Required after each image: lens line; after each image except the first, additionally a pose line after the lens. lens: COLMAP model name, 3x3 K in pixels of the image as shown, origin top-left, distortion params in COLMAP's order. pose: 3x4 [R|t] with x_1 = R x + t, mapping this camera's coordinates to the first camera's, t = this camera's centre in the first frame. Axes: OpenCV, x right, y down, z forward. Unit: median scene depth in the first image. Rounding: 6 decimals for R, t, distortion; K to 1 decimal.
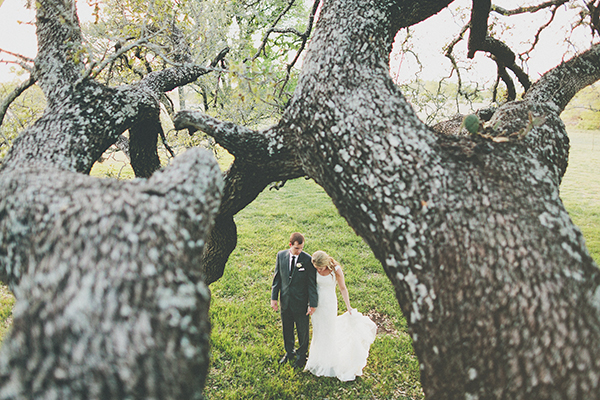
lens RADIAL K [[394.6, 0, 301.7], [0, 394.6, 196.2], [0, 0, 1]] dist [0.005918, -0.006324]
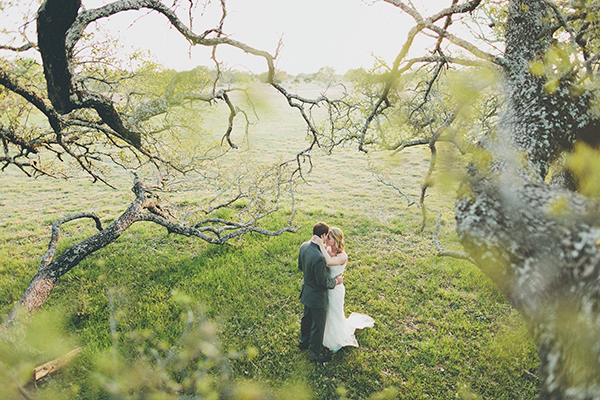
lens RADIAL K [[394.6, 0, 301.7], [0, 394.6, 196.2], [0, 0, 1]] dist [0.005918, -0.006324]
pose [[0.629240, 0.204498, -0.749825, -0.165695], [-0.173253, 0.977395, 0.121172, -0.030541], [0.757655, 0.053663, 0.650446, -0.079906]]
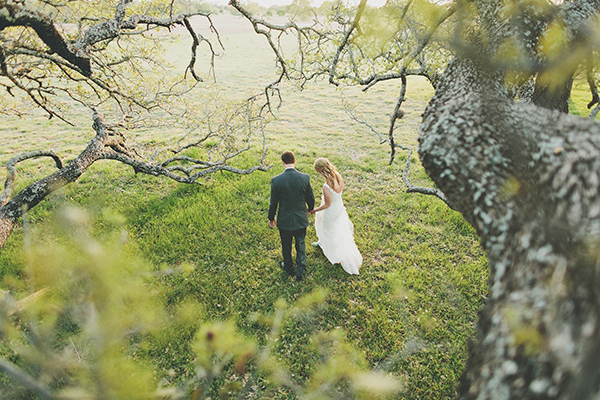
lens RADIAL K [[394.6, 0, 301.7], [0, 394.6, 196.2], [0, 0, 1]] dist [0.005918, -0.006324]
pose [[0.676492, 0.304847, -0.670392, -0.164534], [-0.178077, 0.951002, 0.252752, 0.003105], [0.714595, -0.051603, 0.697632, -0.029660]]
